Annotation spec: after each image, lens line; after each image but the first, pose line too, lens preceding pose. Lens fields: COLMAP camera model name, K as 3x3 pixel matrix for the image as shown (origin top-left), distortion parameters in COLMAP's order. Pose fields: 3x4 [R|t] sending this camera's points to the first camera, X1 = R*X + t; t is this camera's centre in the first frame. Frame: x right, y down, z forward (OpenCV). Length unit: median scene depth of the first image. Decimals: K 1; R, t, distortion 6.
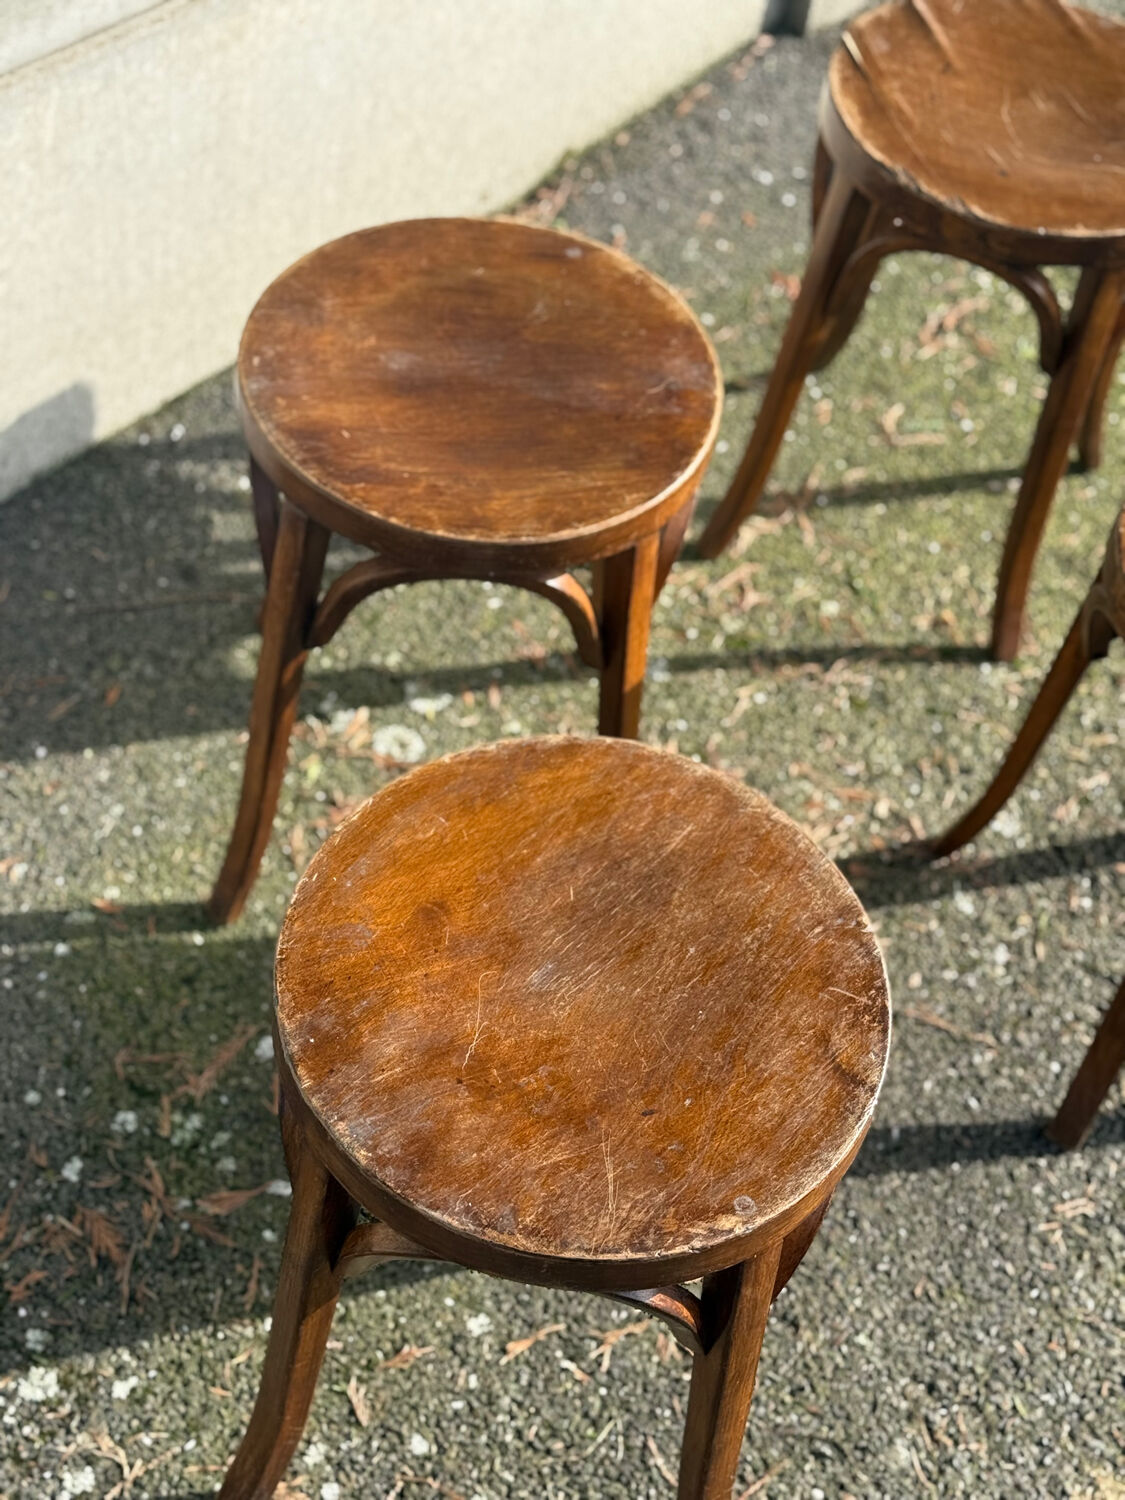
lens RADIAL K [[2289.1, 0, 553.3], [0, 2289.1, 728.9], [0, 0, 1]] dist [0.191871, -0.479912]
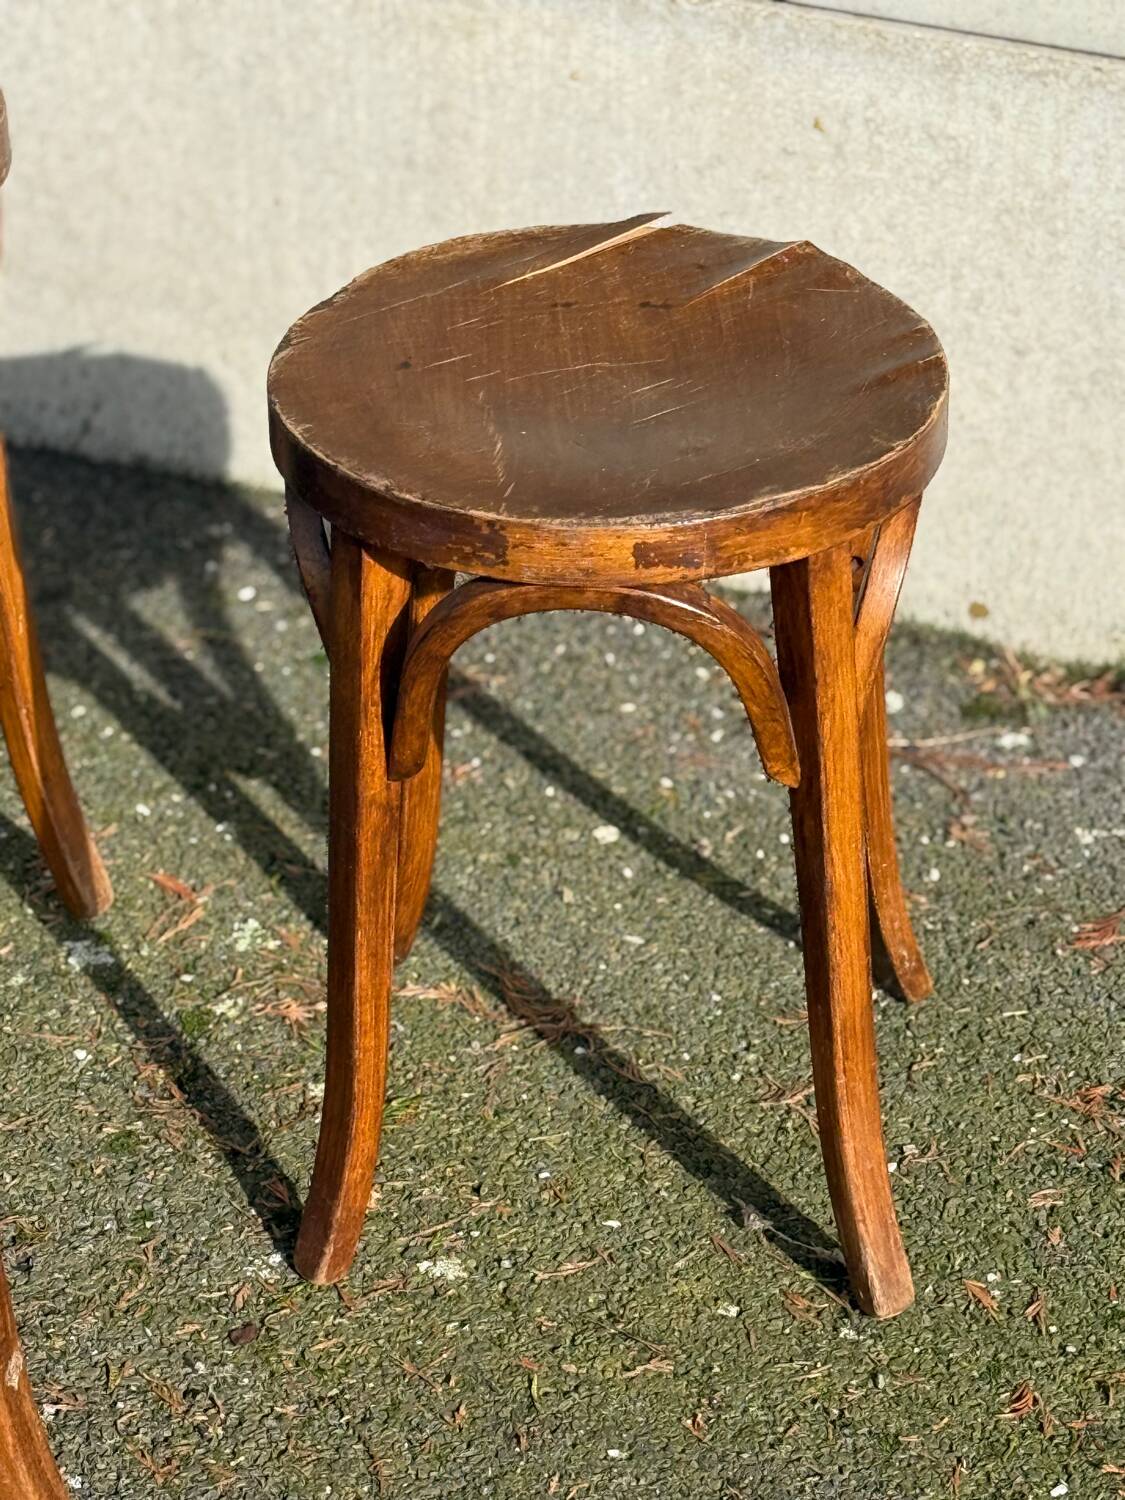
lens RADIAL K [[4424.9, 0, 591.7], [0, 4424.9, 752.9], [0, 0, 1]] dist [0.166463, -0.037024]
pose [[0.294555, 0.380065, -0.876805, 1.194949], [-0.697533, 0.712661, 0.074585, -0.267128], [0.653212, 0.589631, 0.475026, 0.487944]]
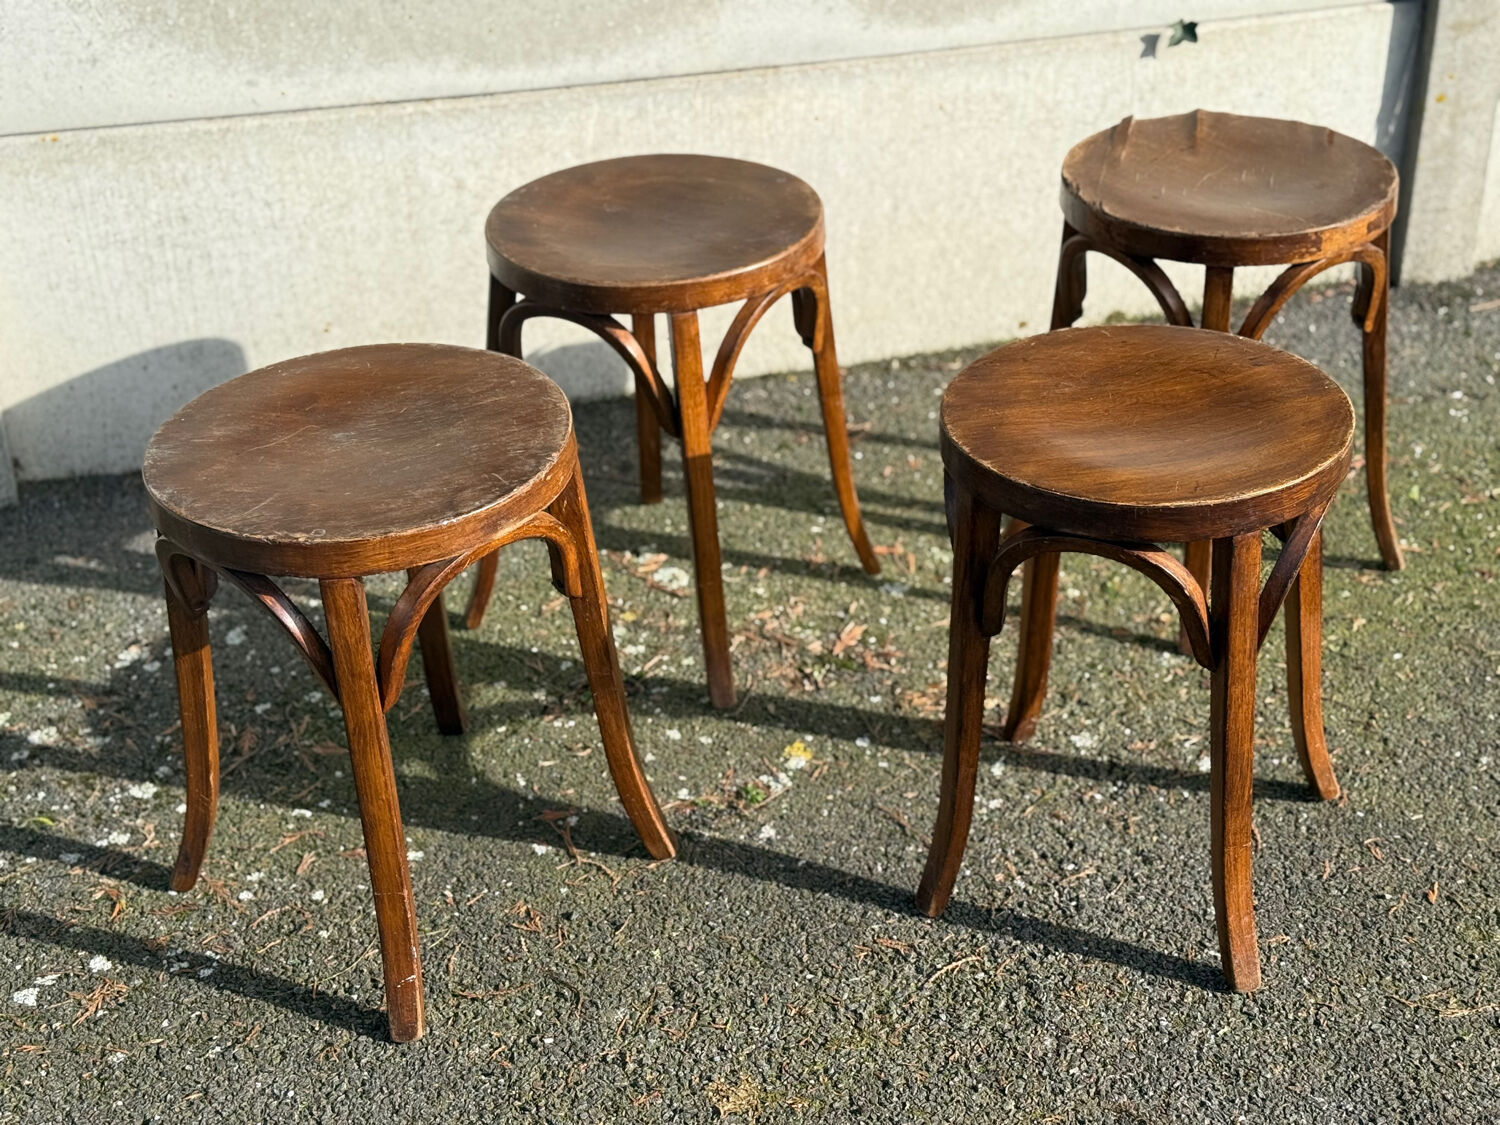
lens RADIAL K [[2220.2, 0, 769.9], [0, 2220.2, 573.3], [0, 0, 1]] dist [0.146245, -0.128974]
pose [[0.826684, 0.163496, -0.538389, 0.655582], [-0.335180, 0.911646, -0.237815, 0.284282], [0.451938, 0.377055, 0.808444, -0.002837]]
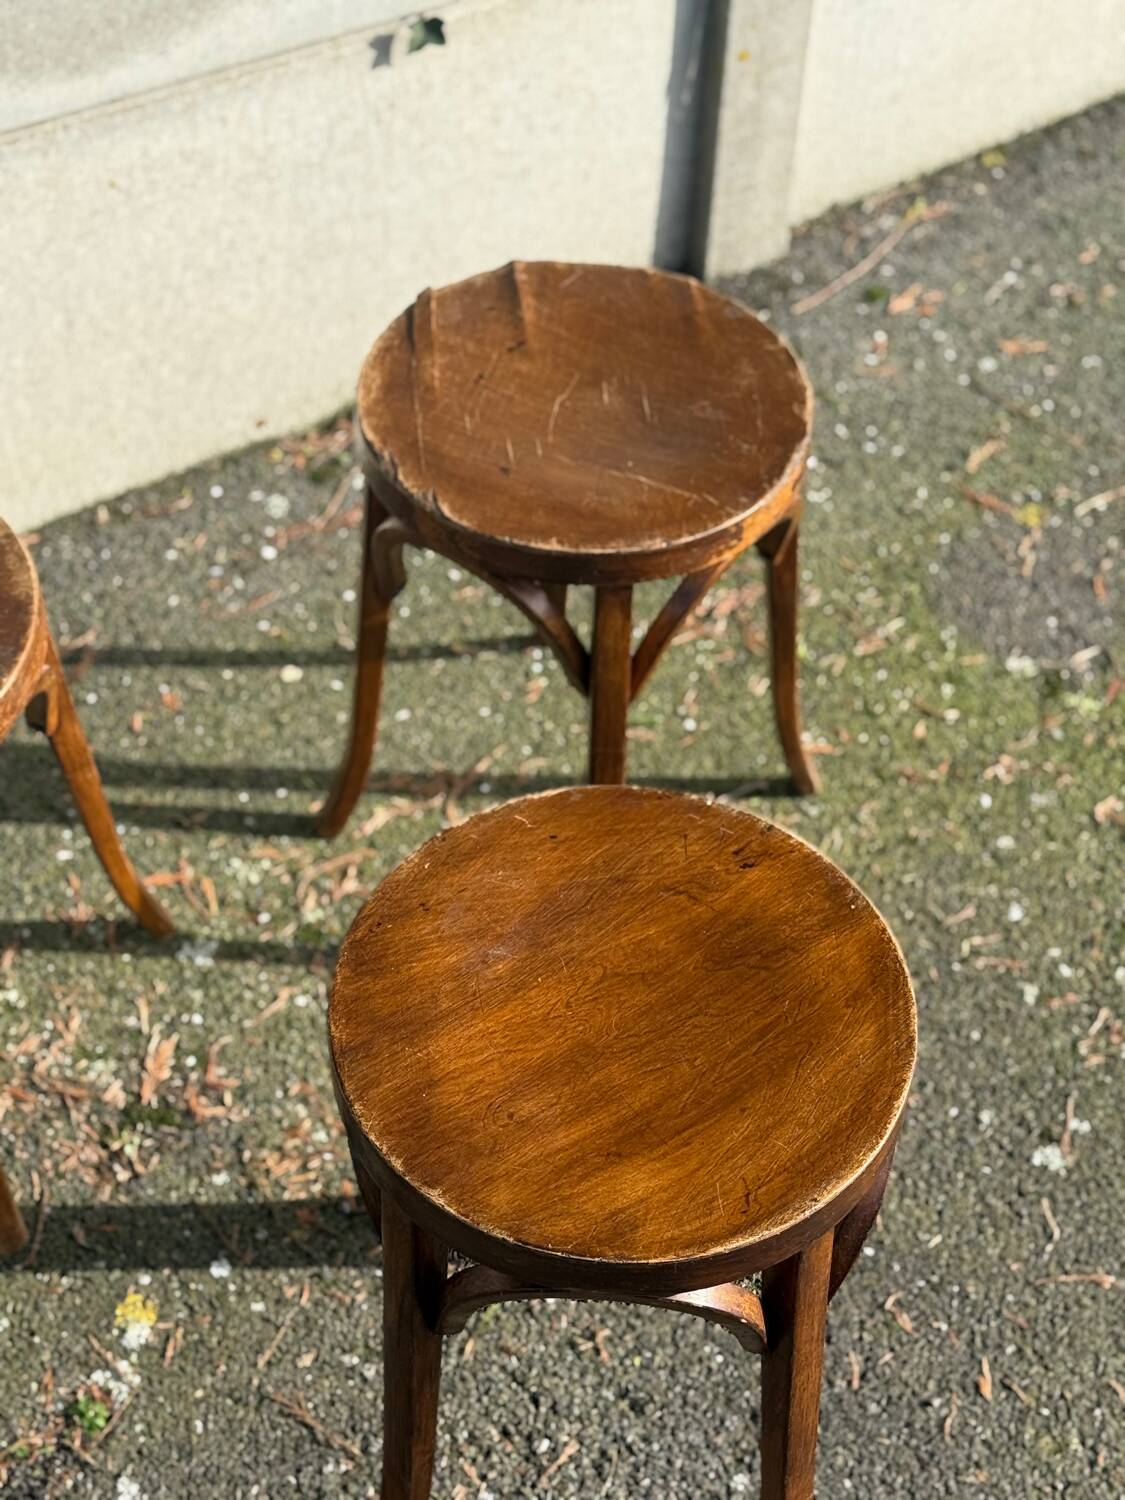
lens RADIAL K [[2279.8, 0, 572.1], [0, 2279.8, 748.1], [0, 0, 1]] dist [0.168053, -0.166045]
pose [[0.964481, 0.126249, -0.232029, 0.403487], [-0.139448, 0.989367, -0.041325, -0.092786], [0.224344, 0.072214, 0.971831, 0.144528]]
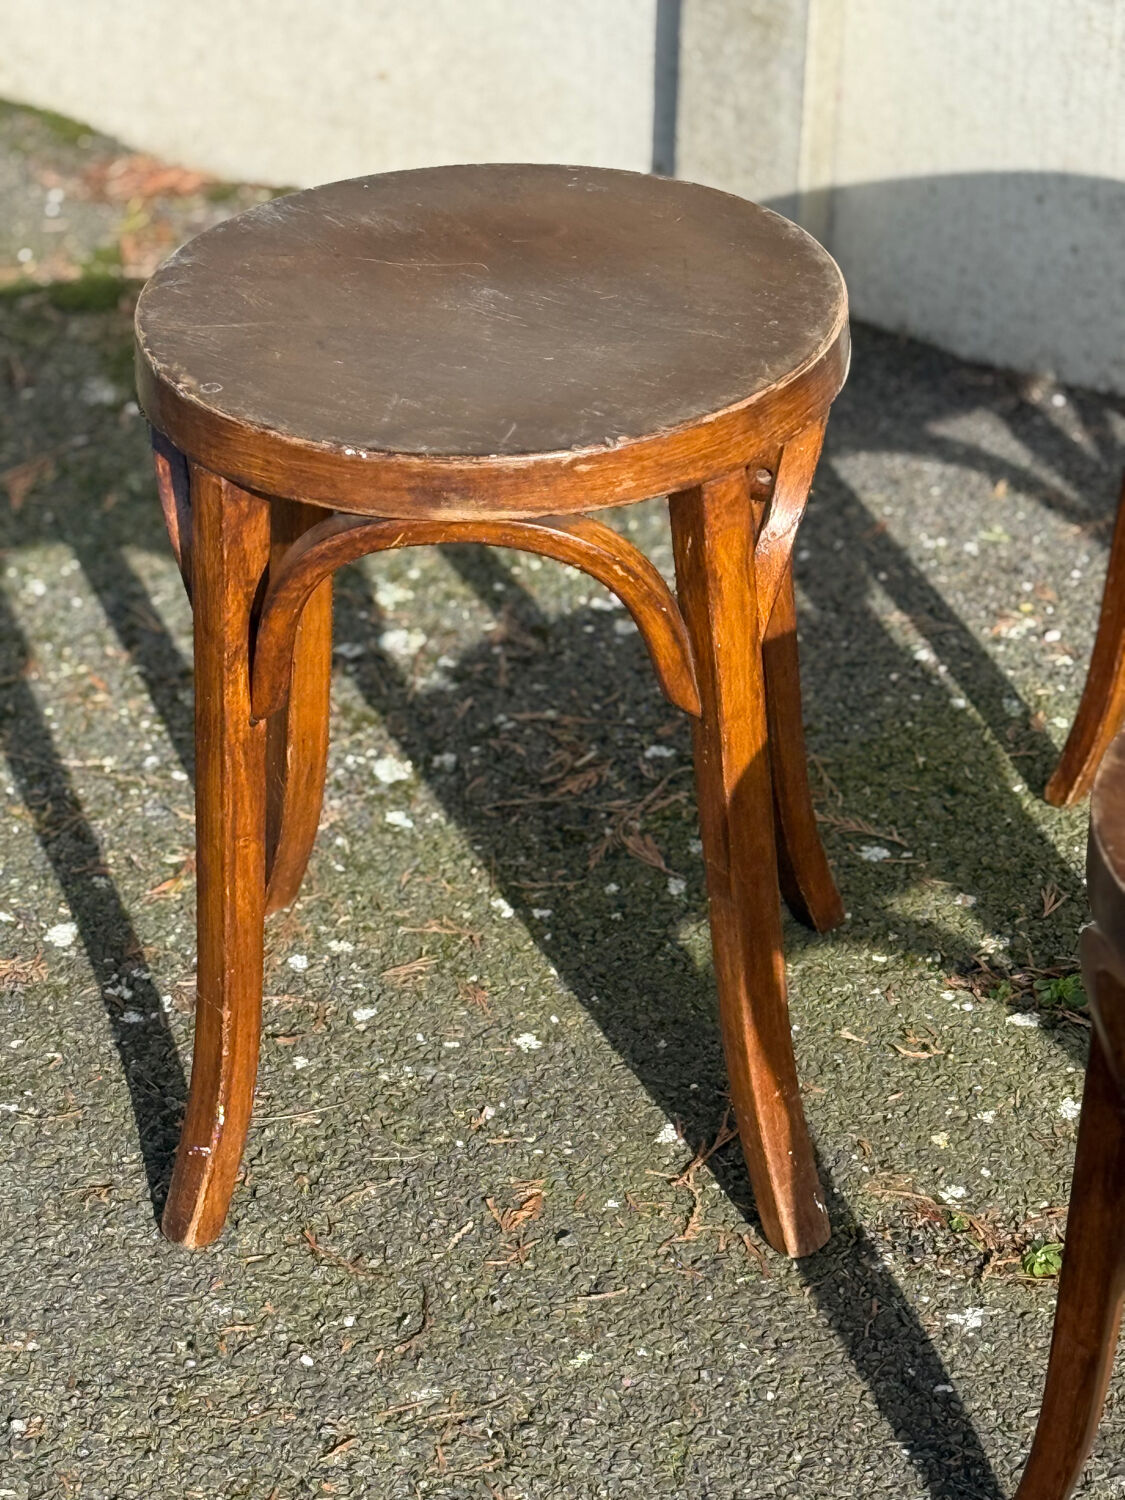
lens RADIAL K [[4389.7, 0, 553.6], [0, 4389.7, 744.0], [0, 0, 1]] dist [0.152216, -0.223494]
pose [[0.085493, 0.406533, -0.909627, 1.037446], [-0.739623, 0.637605, 0.215445, -0.105572], [0.667569, 0.654363, 0.355192, 0.344061]]
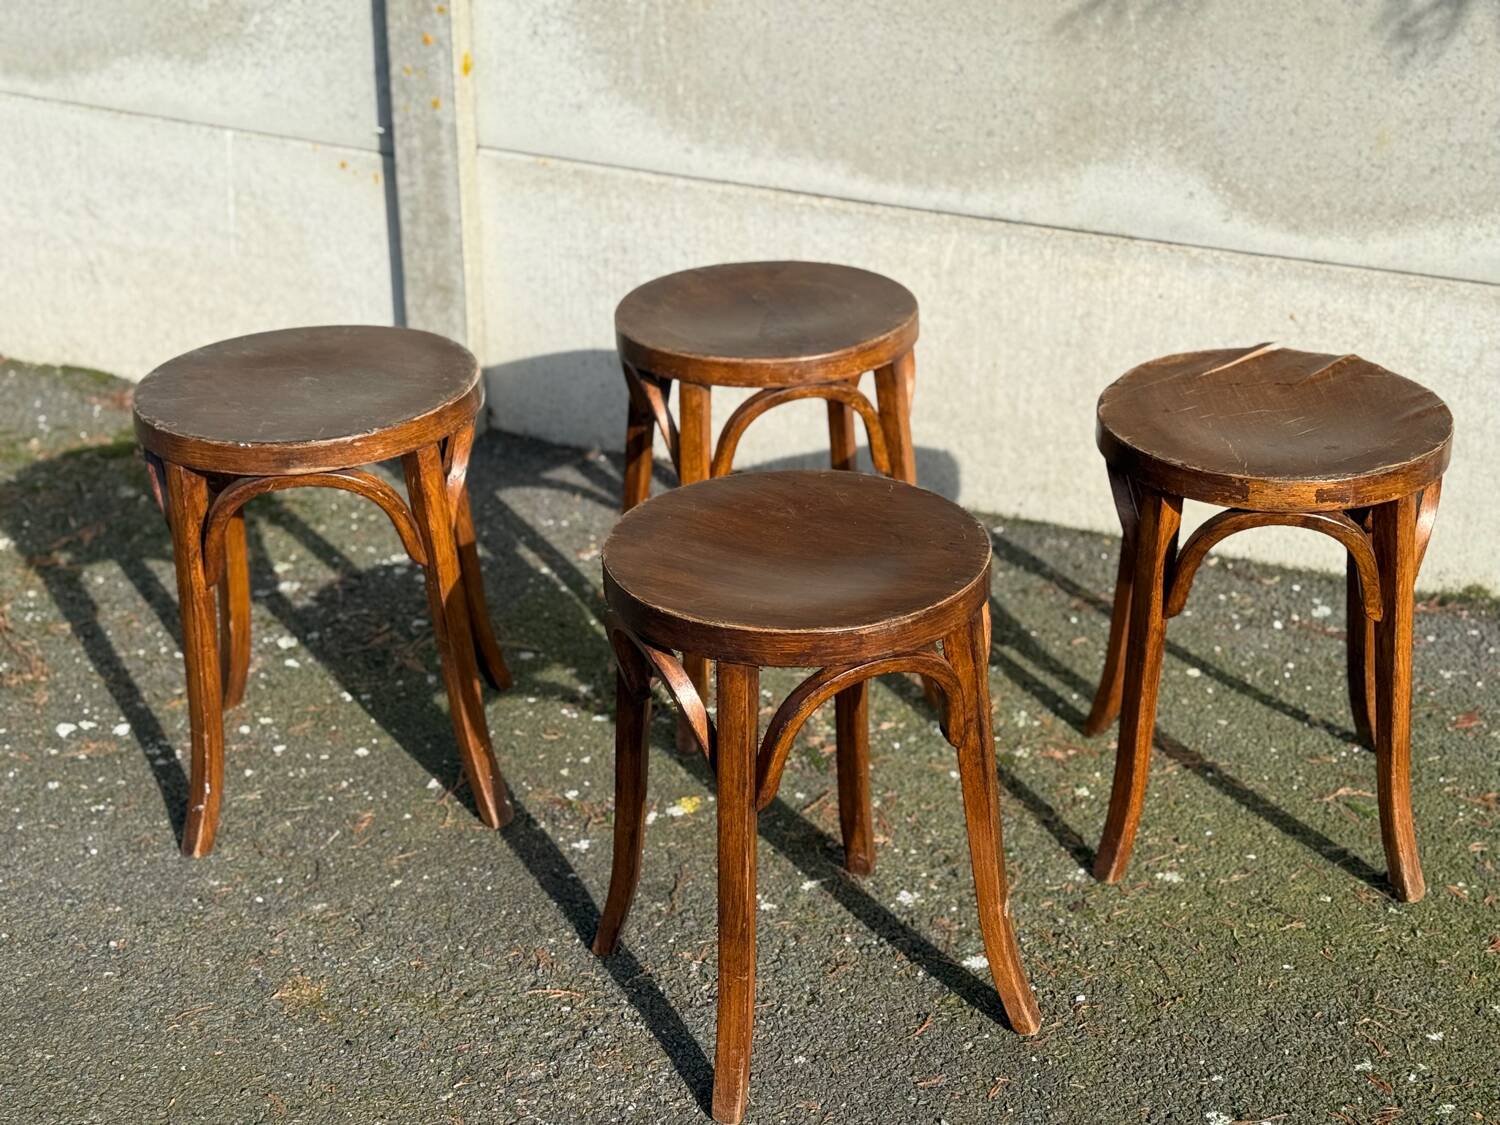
lens RADIAL K [[2220.2, 0, 769.9], [0, 2220.2, 573.3], [0, 0, 1]] dist [0.146245, -0.128974]
pose [[0.269317, 0.311845, -0.911165, 1.152940], [-0.697818, 0.715238, 0.038533, -0.069894], [0.663716, 0.625449, 0.410237, 0.393528]]
